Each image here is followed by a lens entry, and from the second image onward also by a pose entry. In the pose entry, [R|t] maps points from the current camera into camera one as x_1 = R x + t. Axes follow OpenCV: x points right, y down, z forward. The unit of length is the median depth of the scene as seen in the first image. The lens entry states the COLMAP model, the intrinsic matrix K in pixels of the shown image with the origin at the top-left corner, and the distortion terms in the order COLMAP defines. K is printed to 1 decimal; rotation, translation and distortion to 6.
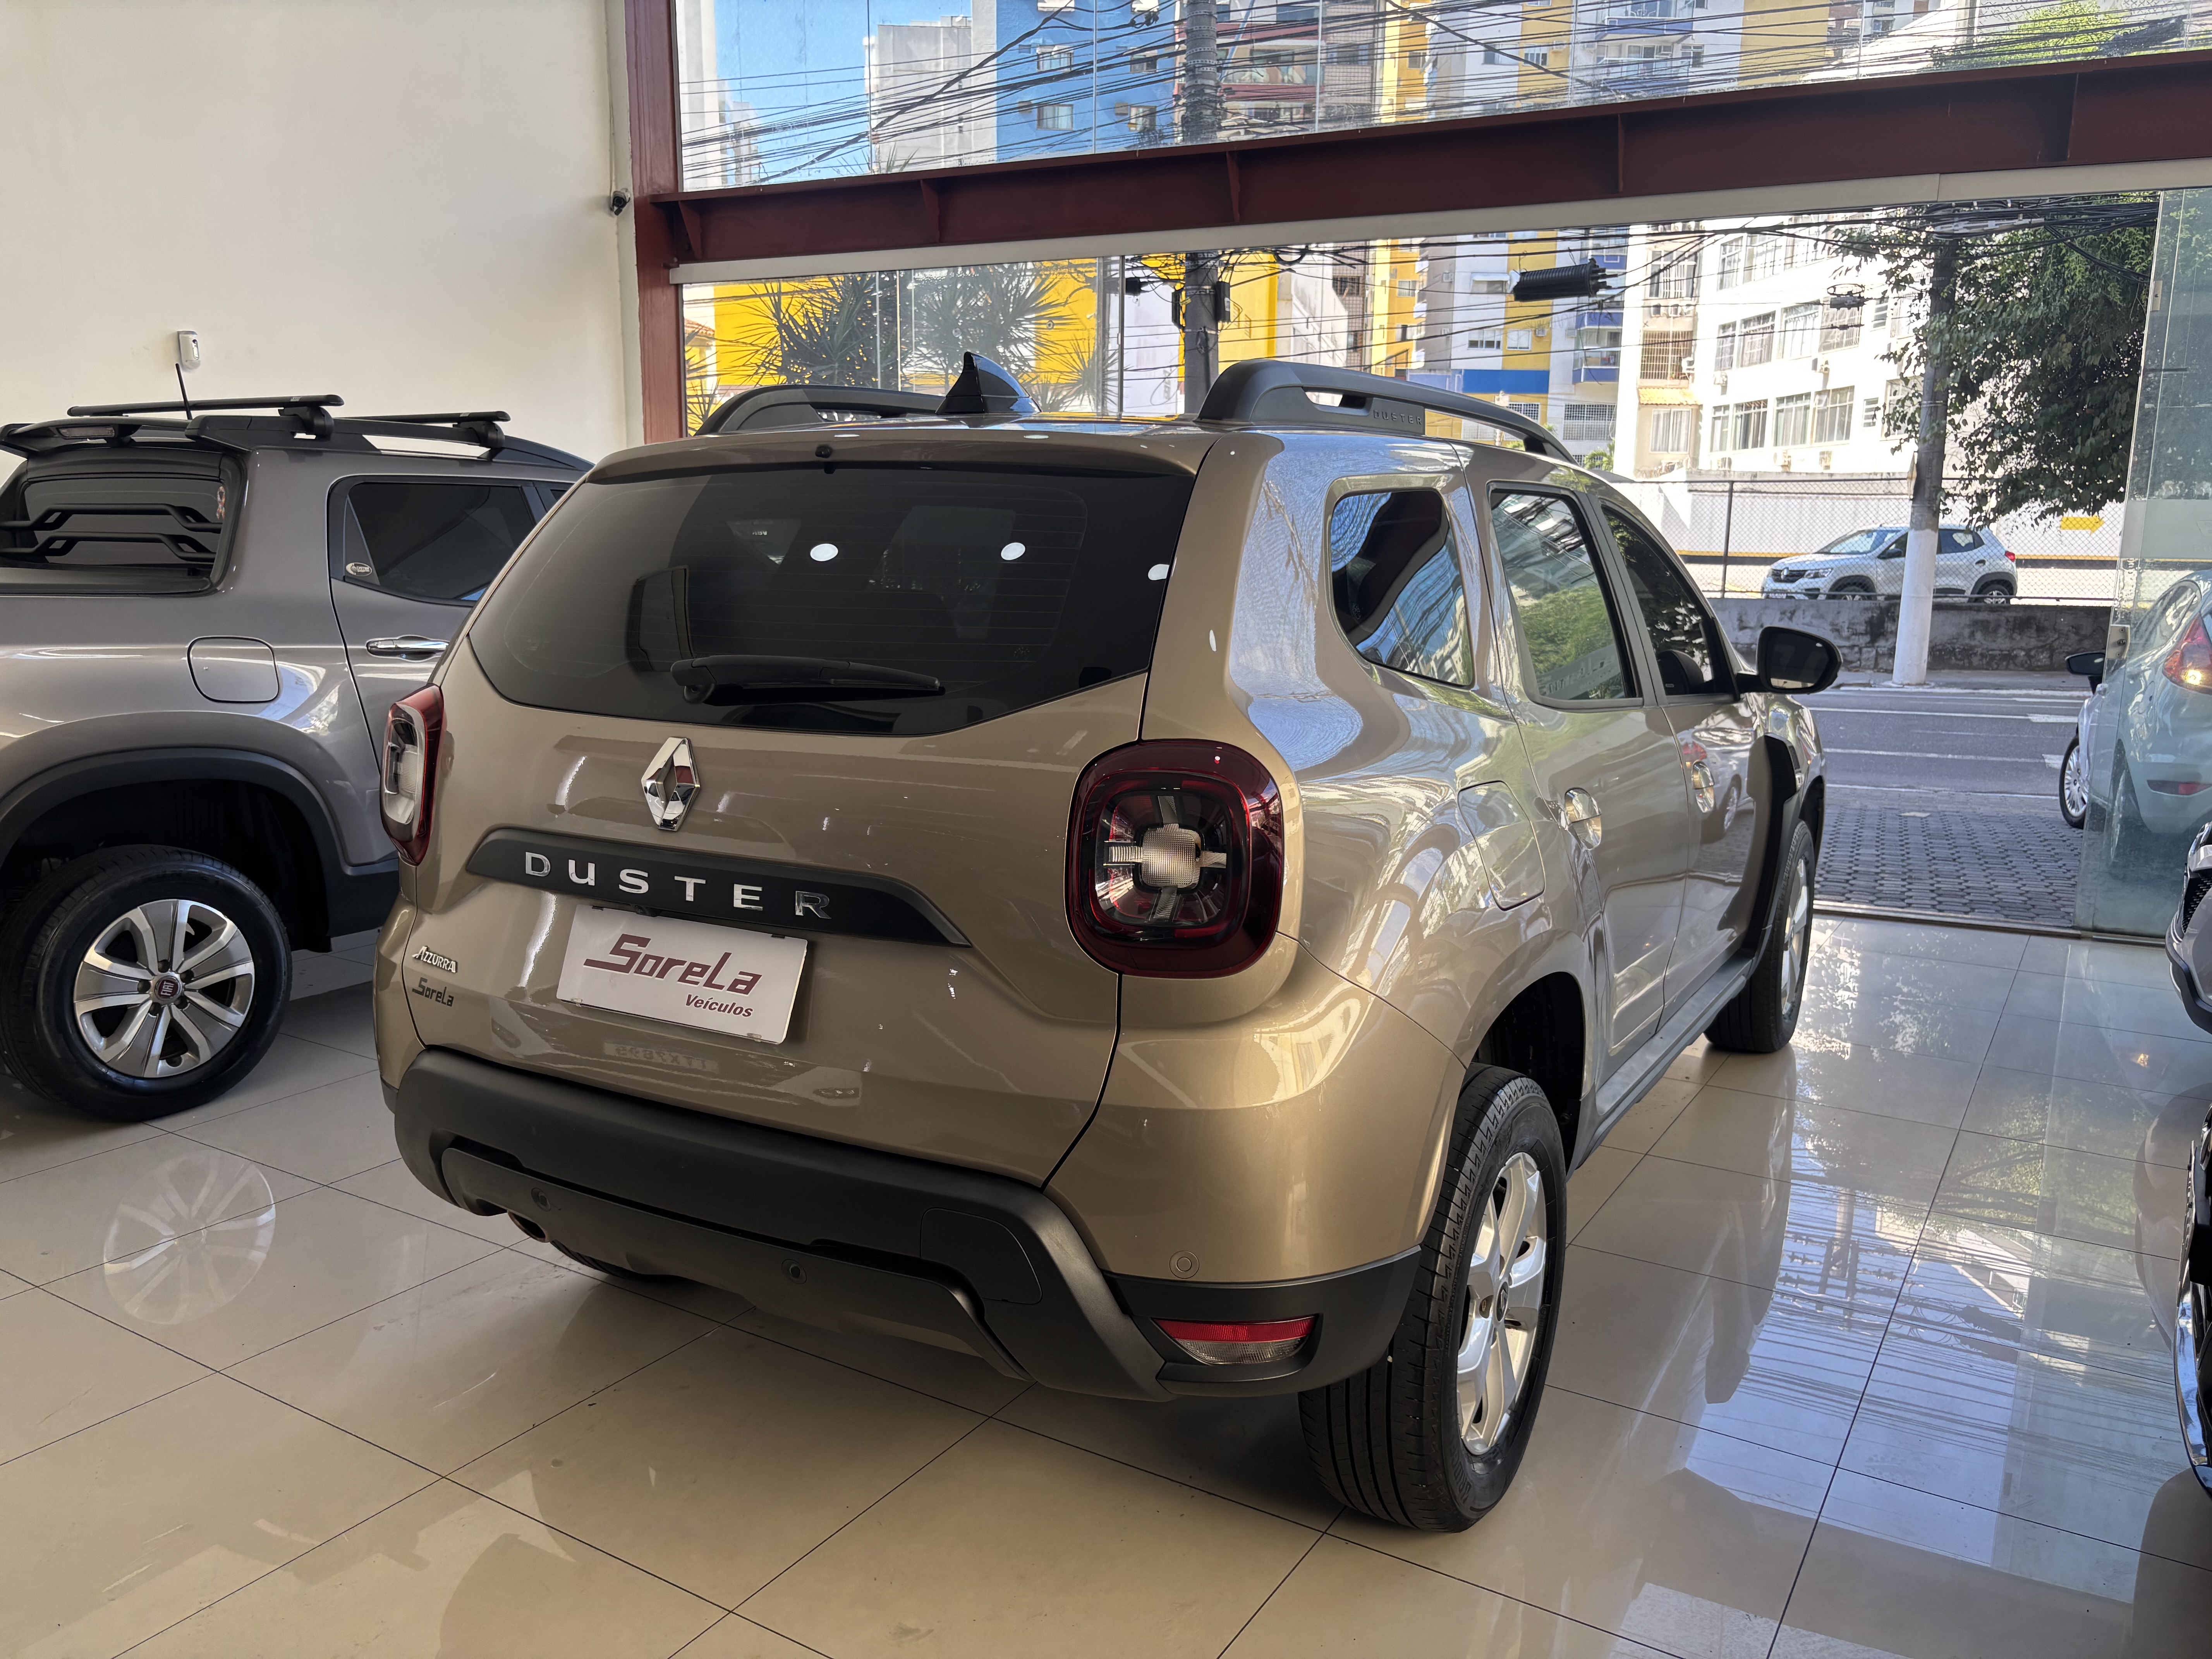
lens RADIAL K [[1676.3, 0, 1106.0], [0, 1676.3, 829.5], [0, 0, 1]] dist [-0.102062, 0.154041]
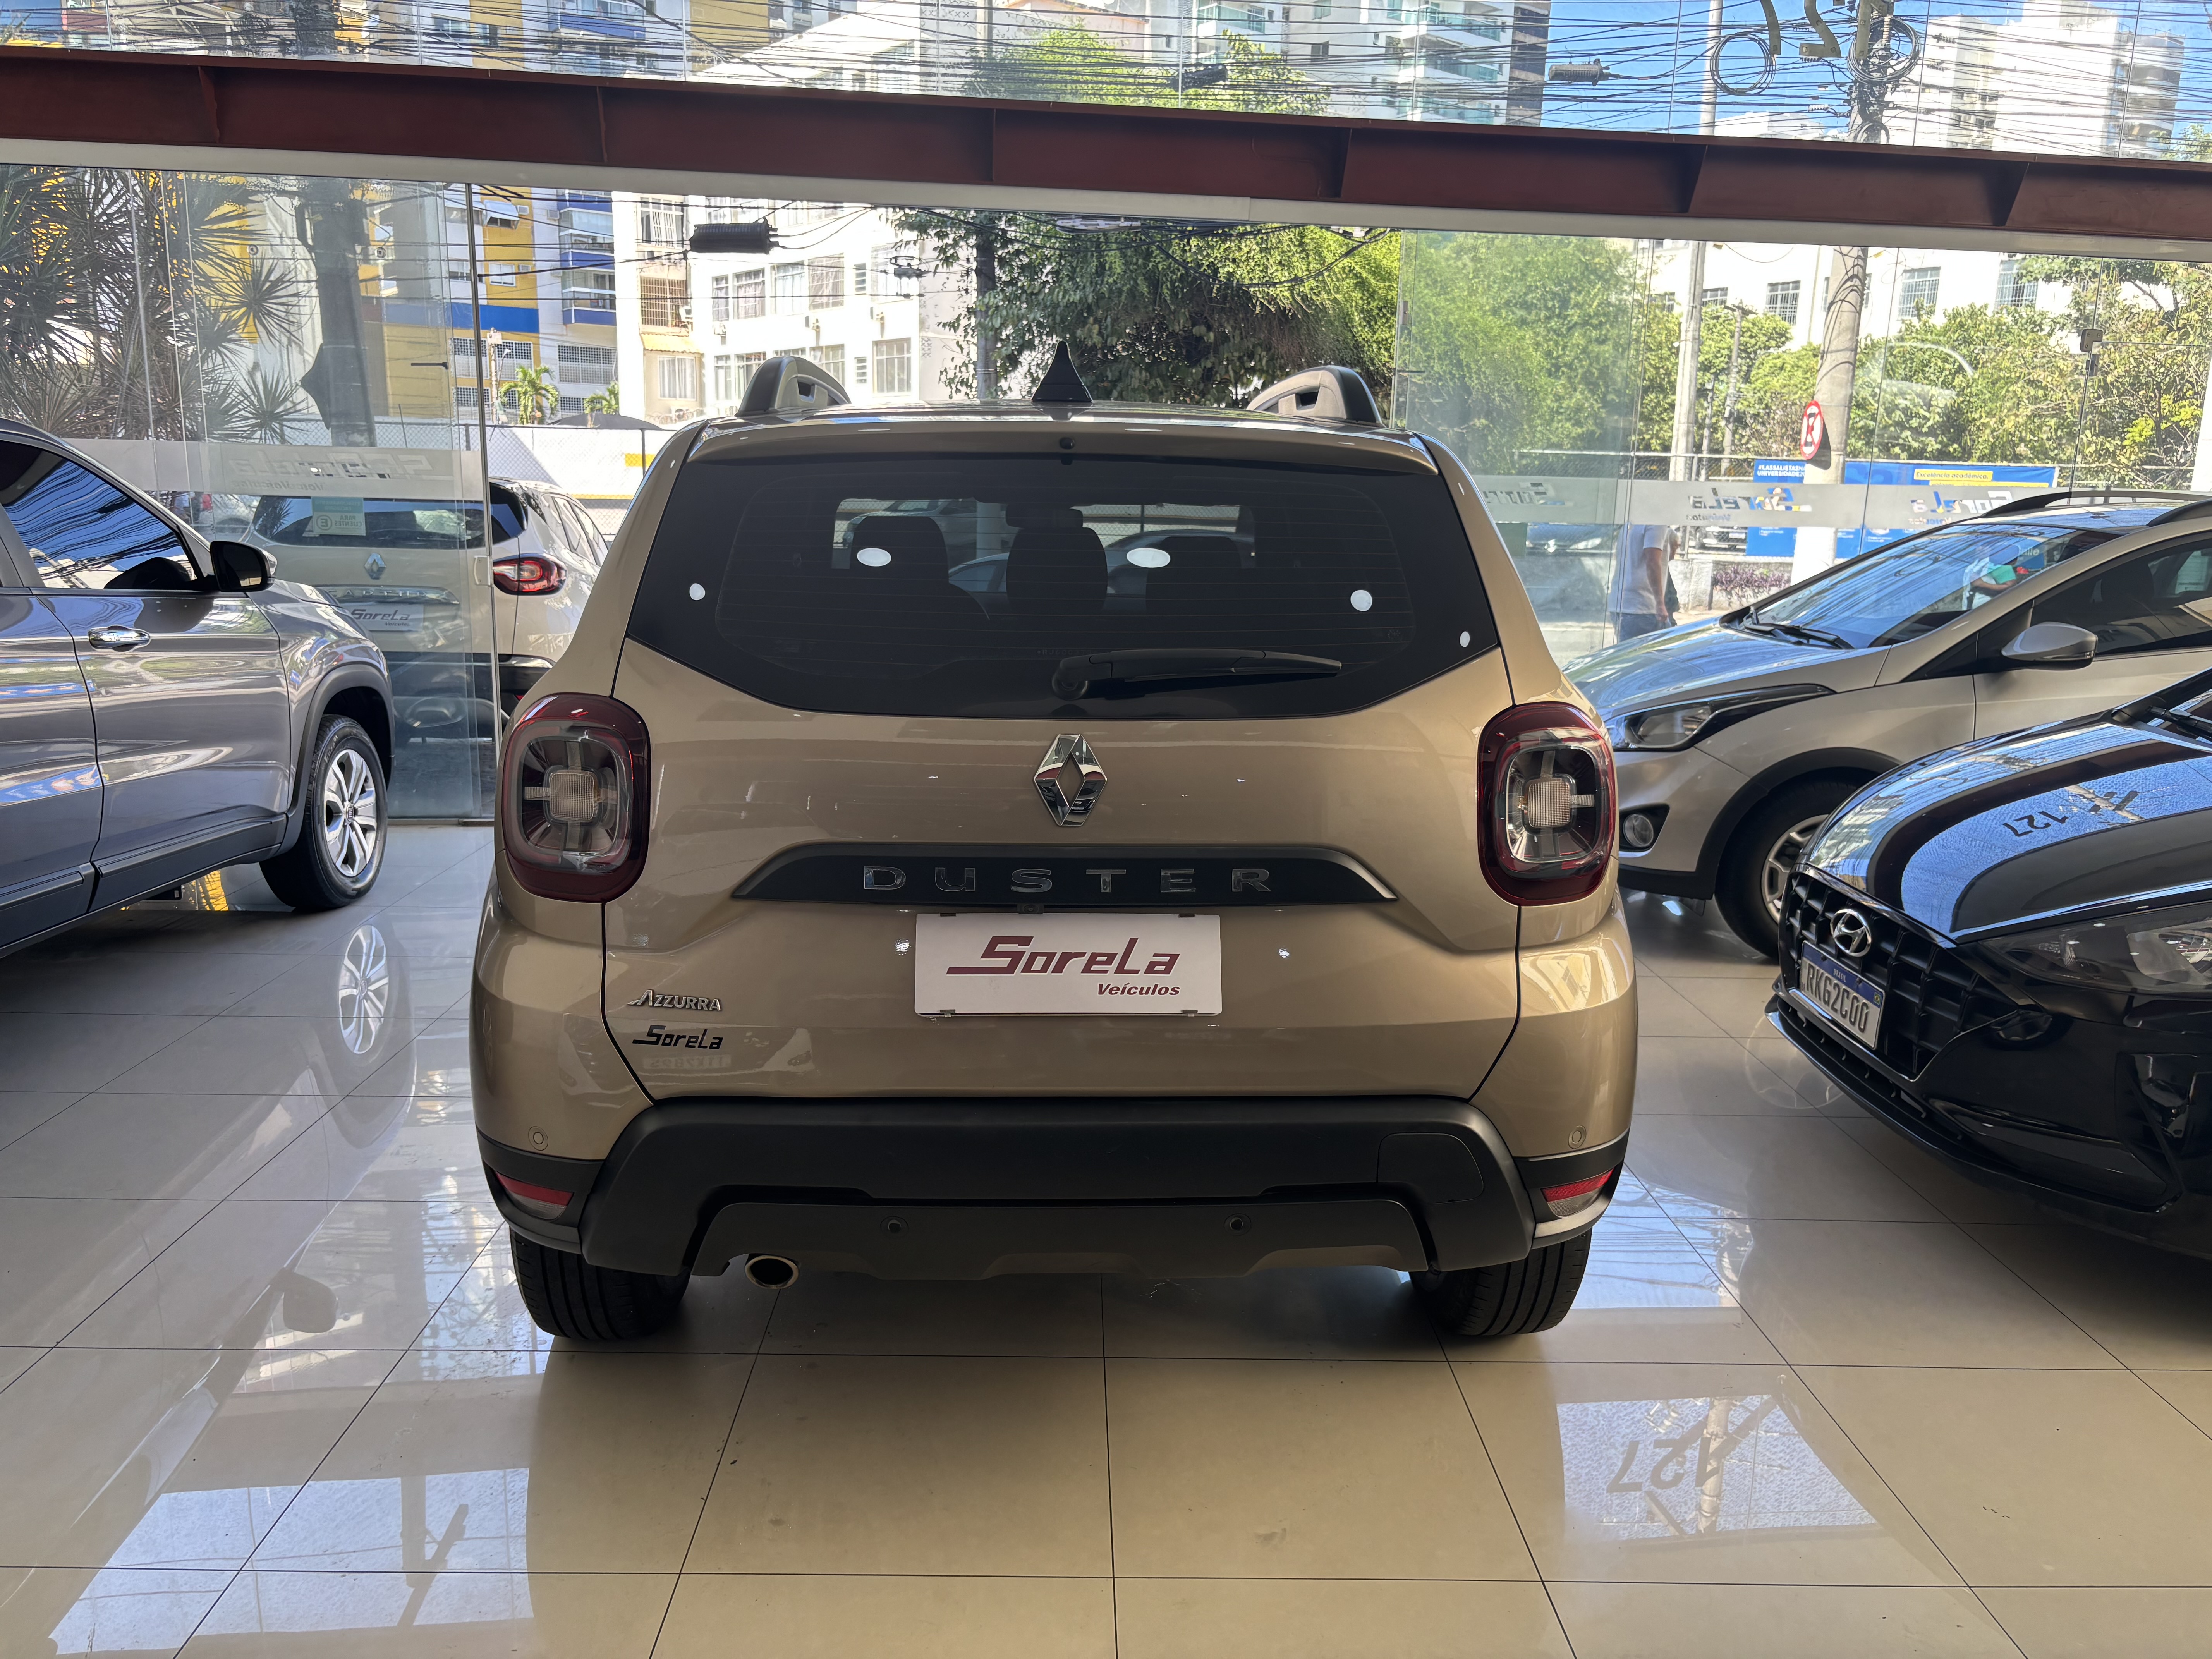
lens RADIAL K [[1623.0, 0, 1106.0], [0, 1623.0, 829.5], [0, 0, 1]] dist [-0.004409, -0.002384]
pose [[0.839175, -0.095595, 0.535394, -0.732908], [0.075565, 0.995377, 0.059286, -0.051131], [-0.538587, -0.009294, 0.842519, 0.153619]]
